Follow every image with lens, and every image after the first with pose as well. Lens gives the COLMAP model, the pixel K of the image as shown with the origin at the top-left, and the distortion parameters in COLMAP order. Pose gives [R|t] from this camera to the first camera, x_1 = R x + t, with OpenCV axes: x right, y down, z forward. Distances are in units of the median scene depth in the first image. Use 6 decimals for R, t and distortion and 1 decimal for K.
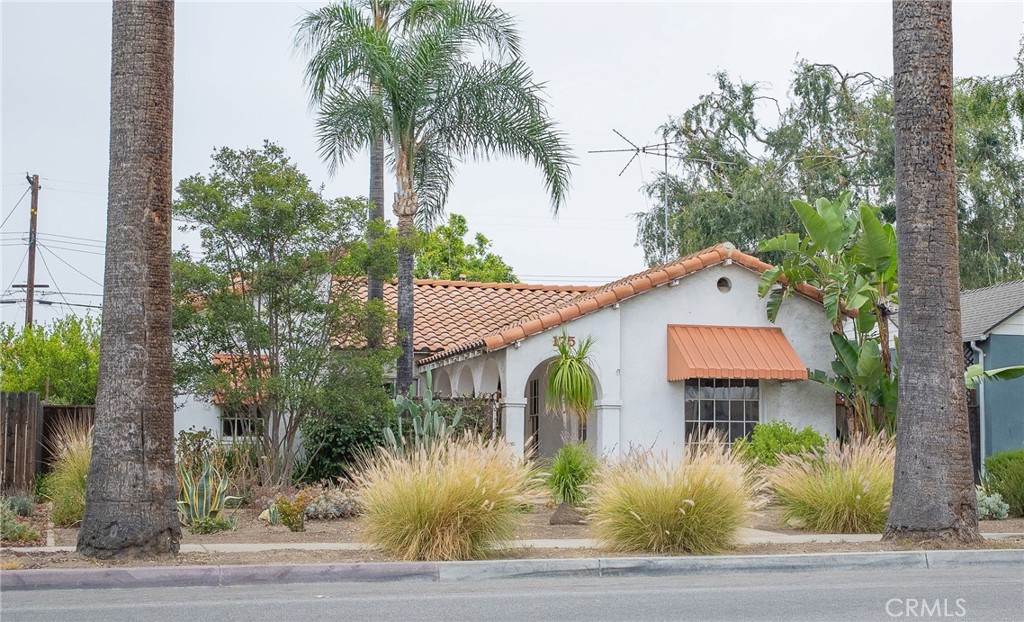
lens RADIAL K [[1674.6, 0, 638.3], [0, 1674.6, 313.3], [0, 0, 1]] dist [0.002348, -0.136252]
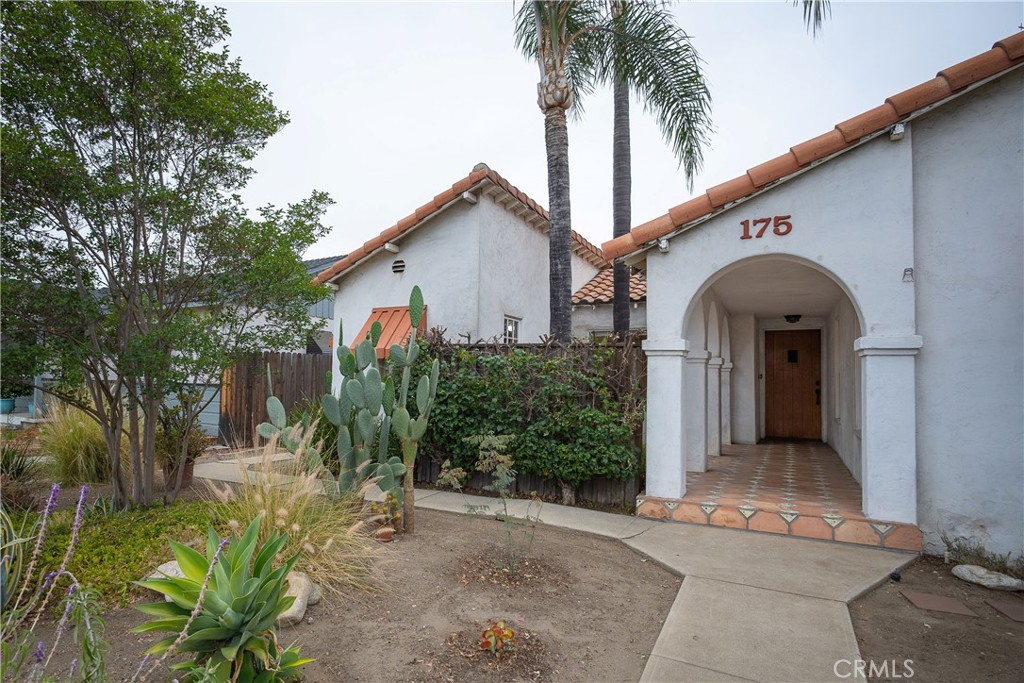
lens RADIAL K [[572.8, 0, 437.3], [0, 572.8, 355.8], [0, 0, 1]] dist [-0.002742, 0.007461]
pose [[0.634097, -0.020898, -0.772971, 0.026554], [0.056659, 0.998203, 0.019493, 0.045326], [0.771175, -0.056157, 0.634141, 0.776583]]
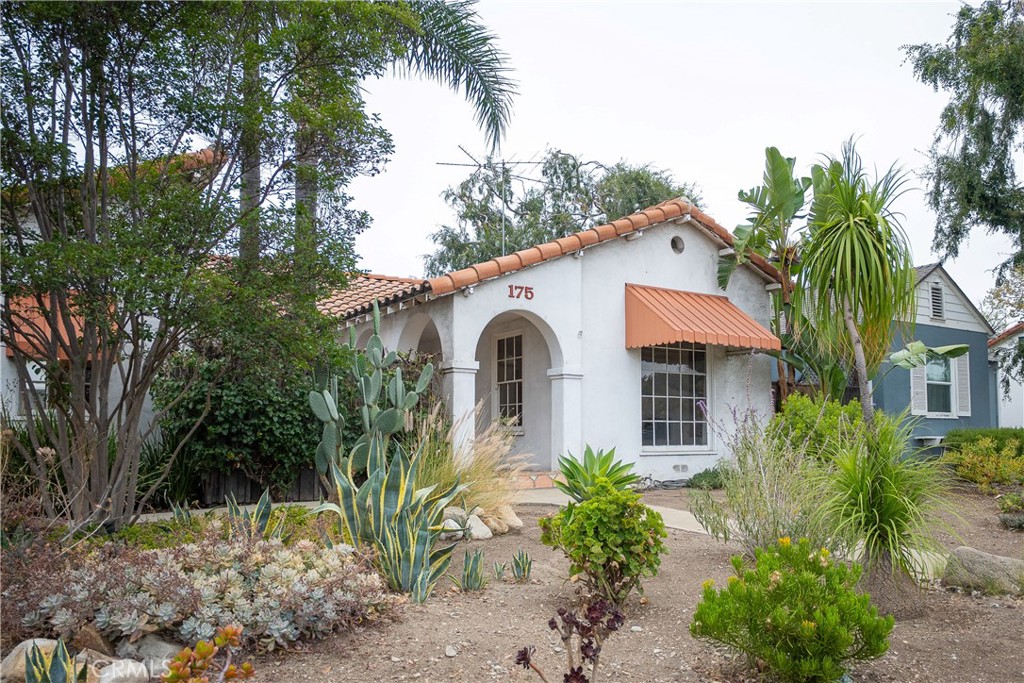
lens RADIAL K [[811.2, 0, 577.7], [0, 811.2, 388.8], [0, 0, 1]] dist [-0.002185, 0.003786]
pose [[0.958581, 0.014410, 0.284457, -0.122685], [-0.023906, 0.999266, 0.029937, 0.048337], [-0.283816, -0.035497, 0.958221, 0.598694]]
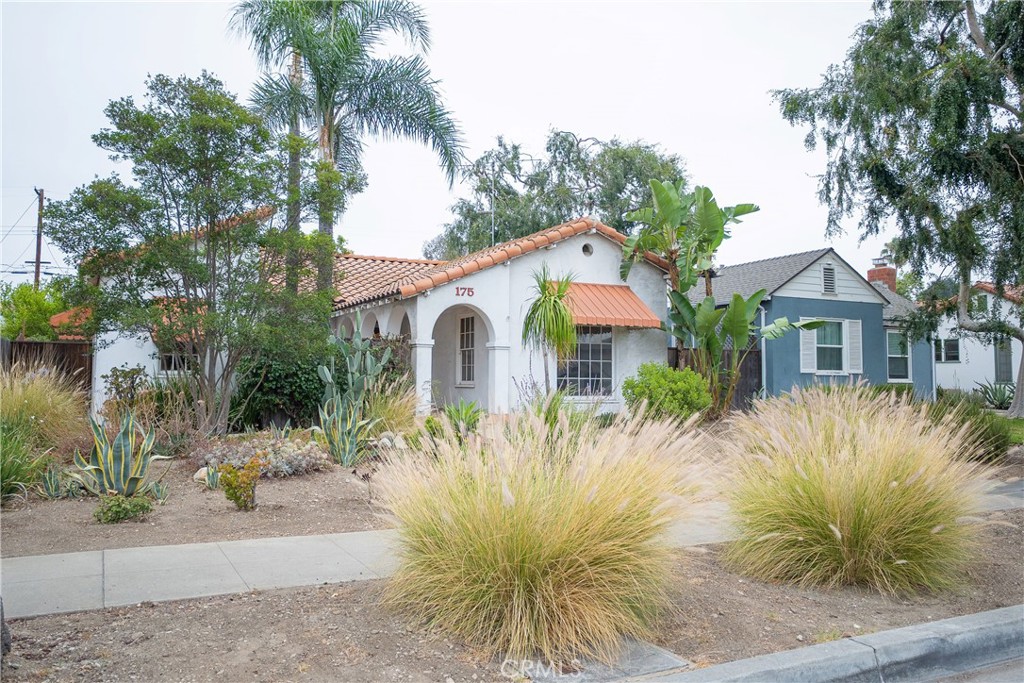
lens RADIAL K [[823.3, 0, 495.2], [0, 823.3, 328.1], [0, 0, 1]] dist [-0.005947, 0.001479]
pose [[0.991647, 0.014782, 0.128135, -0.093139], [-0.019073, 0.999295, 0.032327, 0.022218], [-0.127567, -0.034500, 0.991230, 0.408339]]
